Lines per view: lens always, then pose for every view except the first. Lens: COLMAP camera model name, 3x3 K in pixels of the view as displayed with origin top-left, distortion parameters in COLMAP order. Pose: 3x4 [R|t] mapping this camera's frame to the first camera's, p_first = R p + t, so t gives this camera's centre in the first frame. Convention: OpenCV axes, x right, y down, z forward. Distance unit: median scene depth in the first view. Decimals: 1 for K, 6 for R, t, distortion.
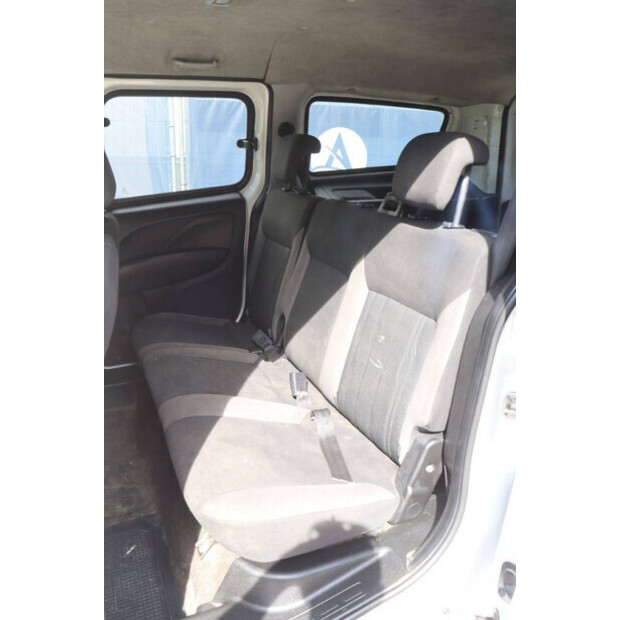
lens RADIAL K [[518.1, 0, 311.5], [0, 518.1, 313.0], [0, 0, 1]] dist [-0.121243, 0.054254]
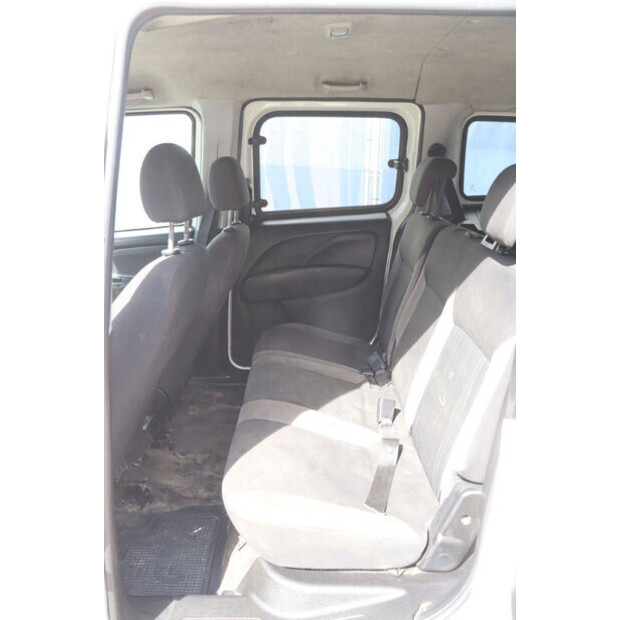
lens RADIAL K [[560.9, 0, 309.6], [0, 560.9, 308.4], [0, 0, 1]] dist [-0.097934, 0.035593]
pose [[0.912392, 0.116840, -0.392288, 0.209025], [-0.135978, 0.990484, -0.021254, -0.011525], [0.386072, 0.072735, 0.919597, -0.038504]]
